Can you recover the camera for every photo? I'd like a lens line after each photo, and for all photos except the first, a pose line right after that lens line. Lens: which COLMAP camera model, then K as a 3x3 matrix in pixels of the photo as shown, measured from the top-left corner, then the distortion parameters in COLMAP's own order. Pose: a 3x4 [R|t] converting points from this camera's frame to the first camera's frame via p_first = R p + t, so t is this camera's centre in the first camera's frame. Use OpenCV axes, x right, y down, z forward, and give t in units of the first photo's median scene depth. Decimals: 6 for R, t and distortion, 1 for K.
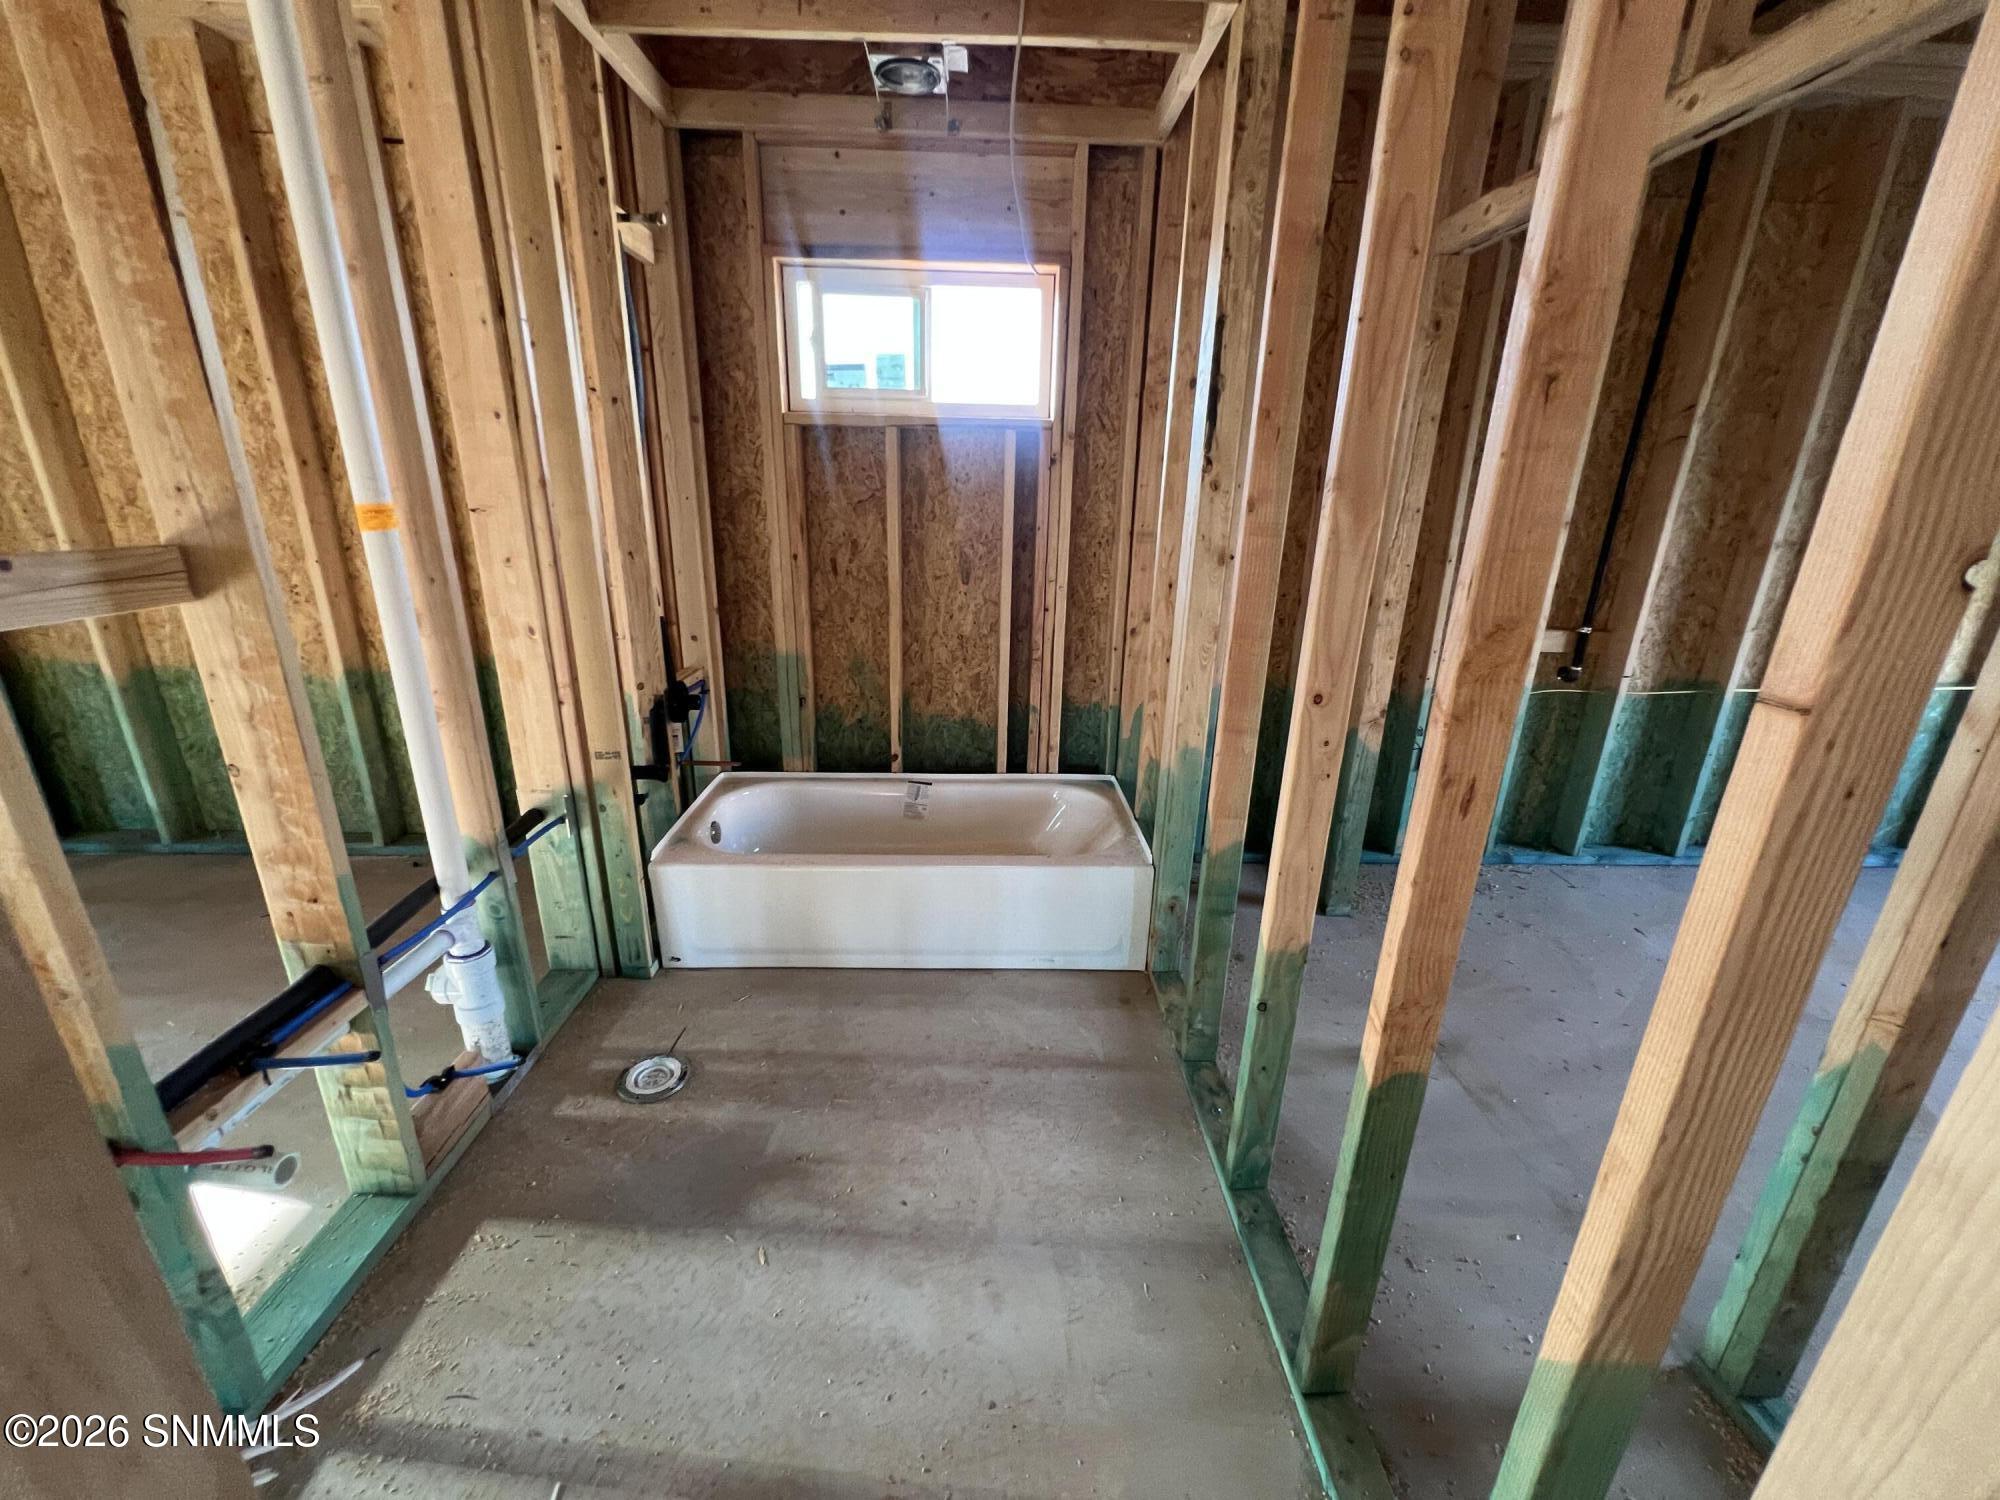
lens RADIAL K [[801.6, 0, 998.1], [0, 801.6, 750.2], [0, 0, 1]] dist [-0.003240, 0.000381]
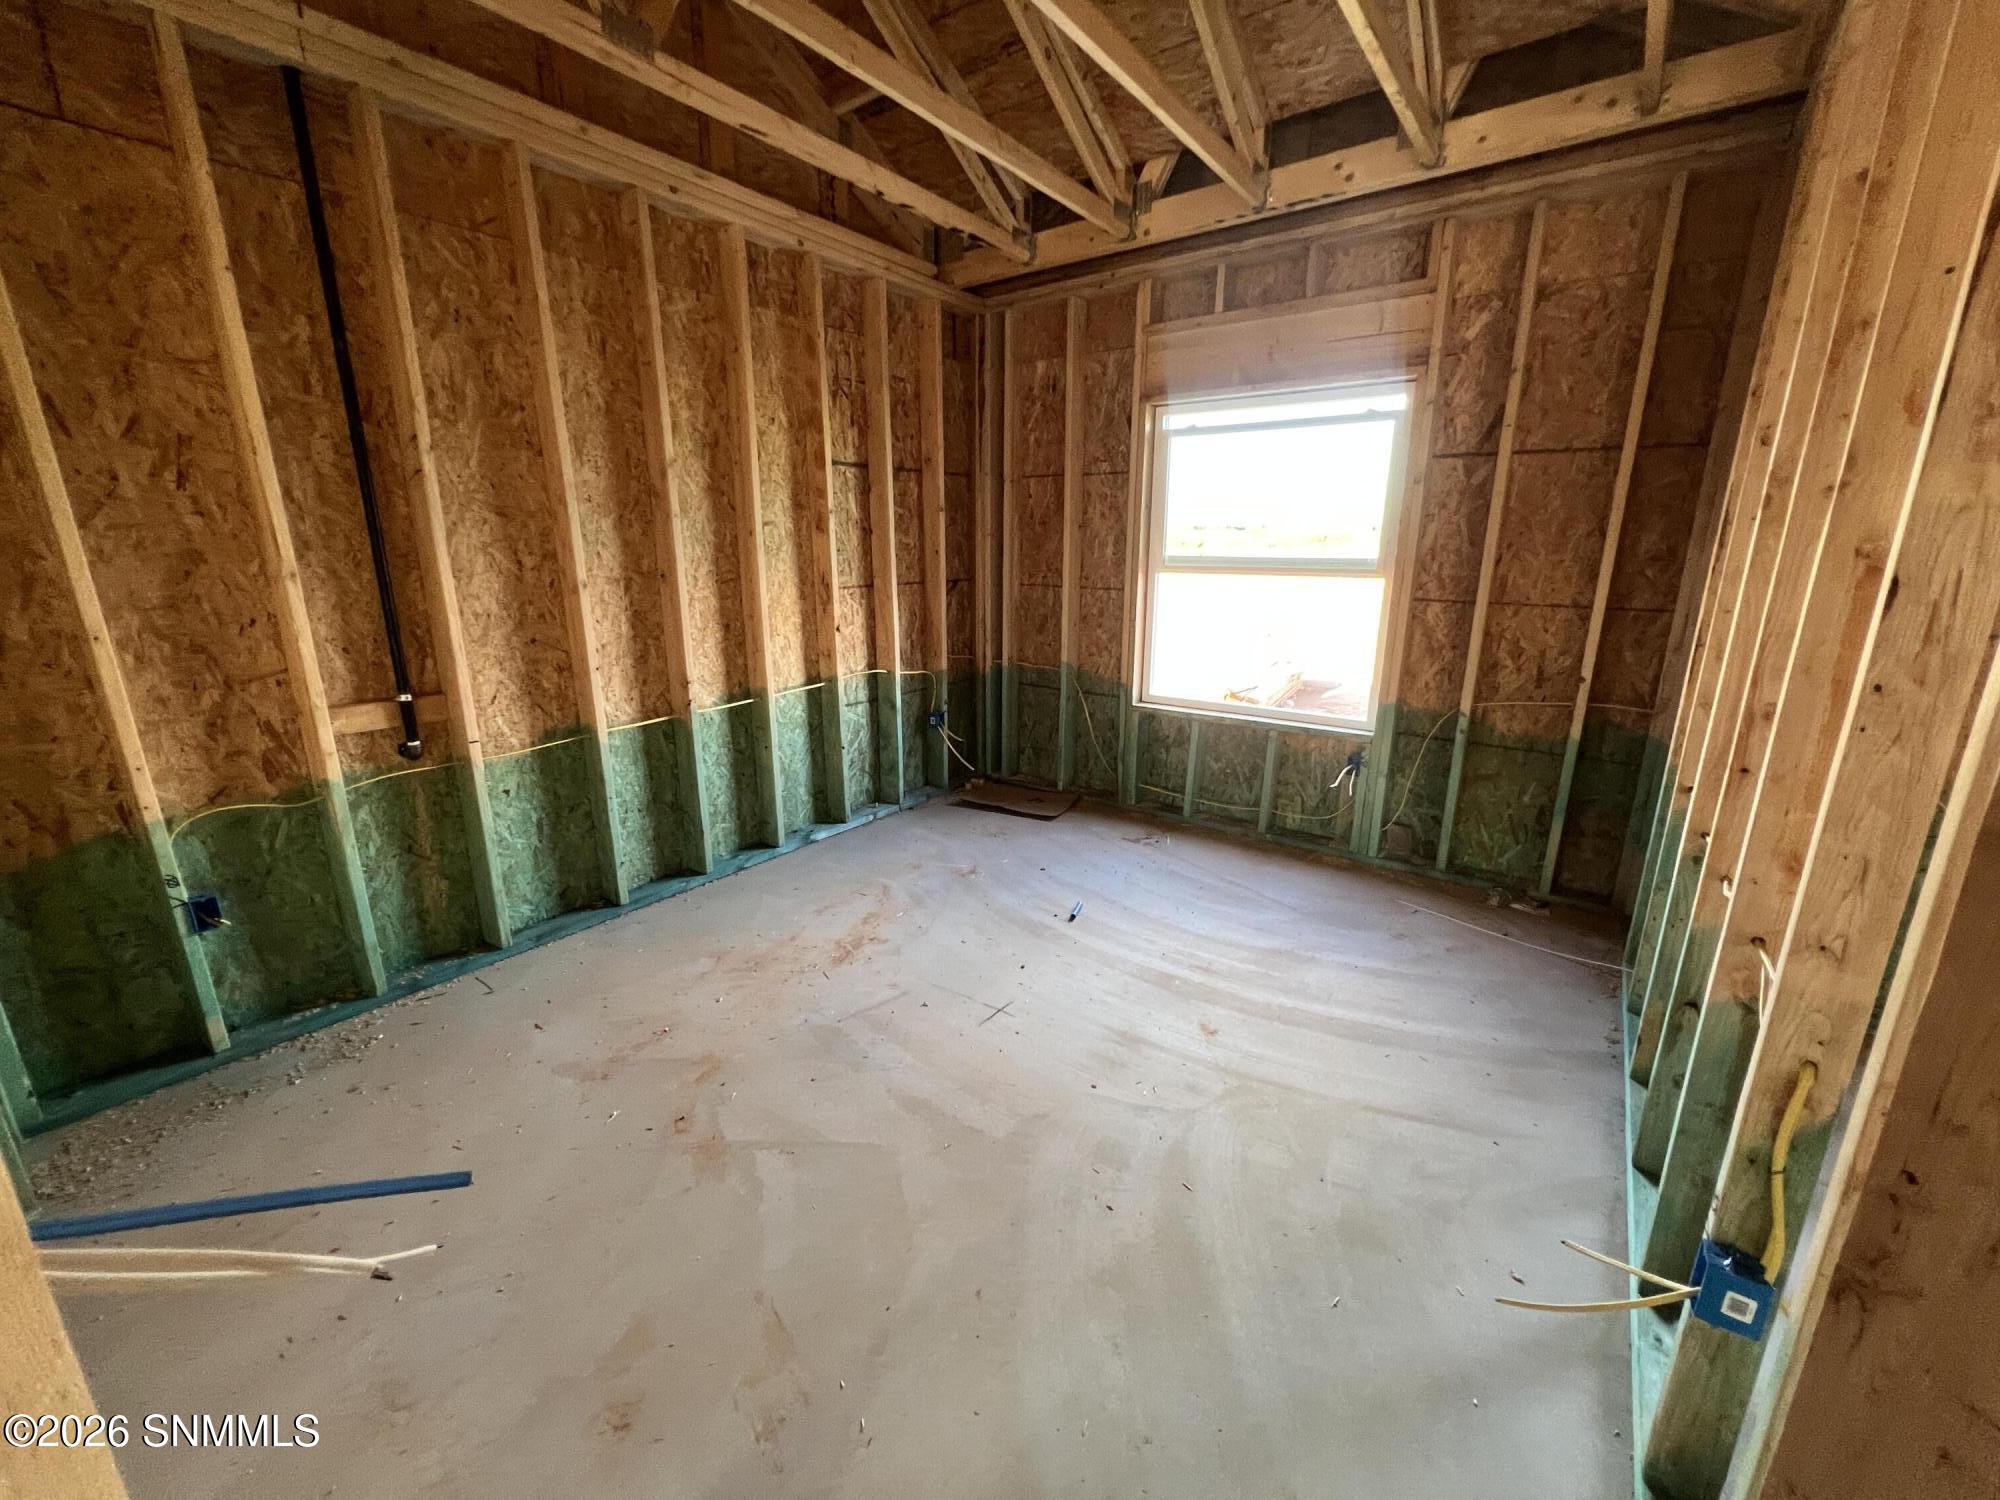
lens RADIAL K [[801.6, 0, 1005.3], [0, 801.6, 753.4], [0, 0, 1]] dist [-0.003240, 0.000381]
pose [[0.610019, -0.223420, 0.760237, 0.448012], [0.260121, 0.962721, 0.074204, 0.006094], [-0.748475, 0.152488, 0.645394, 0.003829]]
